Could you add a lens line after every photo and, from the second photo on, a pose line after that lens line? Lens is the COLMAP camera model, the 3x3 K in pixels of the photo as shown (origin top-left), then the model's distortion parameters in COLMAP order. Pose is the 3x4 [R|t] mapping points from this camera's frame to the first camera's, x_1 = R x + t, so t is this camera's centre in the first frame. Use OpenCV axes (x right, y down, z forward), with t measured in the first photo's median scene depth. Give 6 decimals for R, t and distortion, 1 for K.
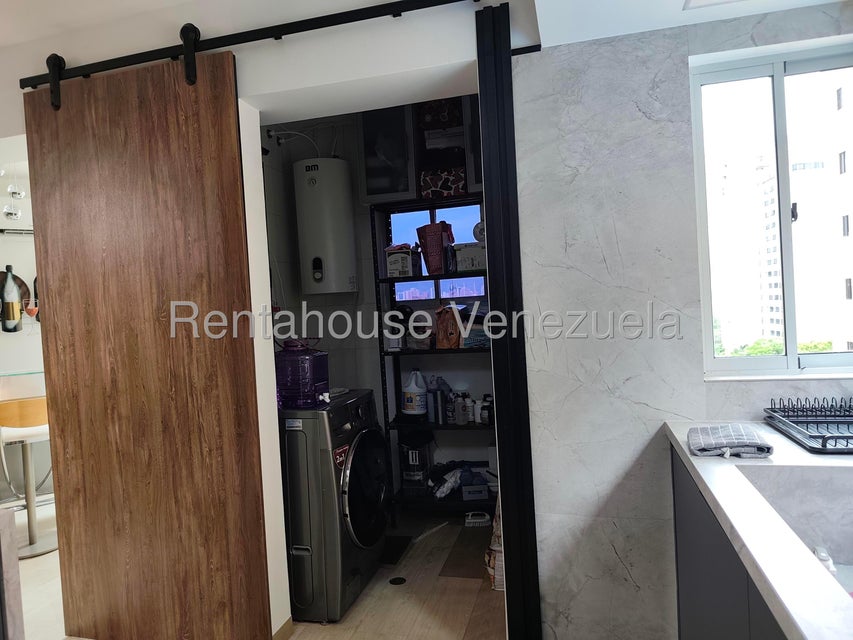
lens RADIAL K [[584.0, 0, 418.9], [0, 584.0, 317.2], [0, 0, 1]] dist [0.059835, -0.086354]
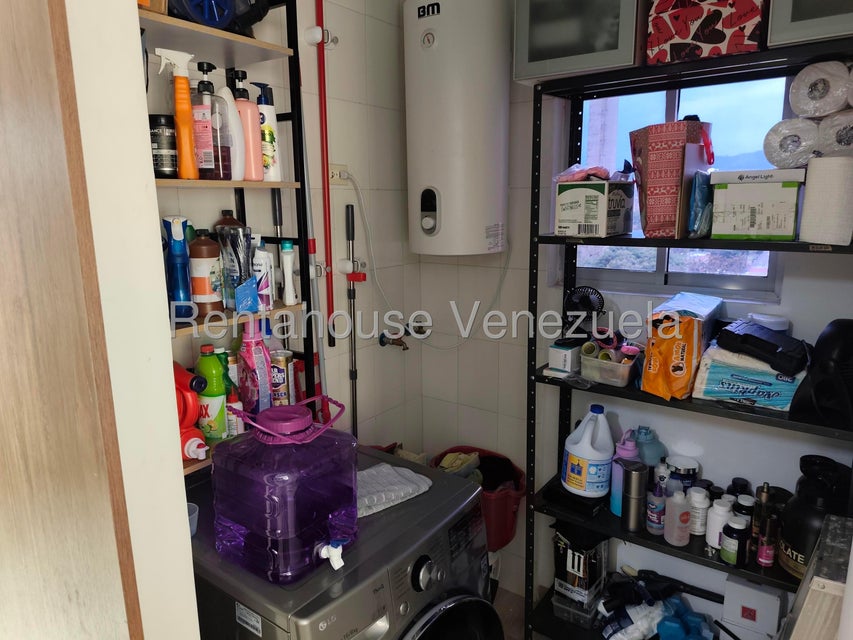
lens RADIAL K [[584.0, 0, 418.9], [0, 584.0, 317.2], [0, 0, 1]] dist [0.059835, -0.086354]
pose [[0.927772, 0.116748, -0.354414, 0.025001], [-0.047854, 0.979178, 0.197281, -0.092445], [0.370066, -0.166072, 0.914041, 0.479875]]
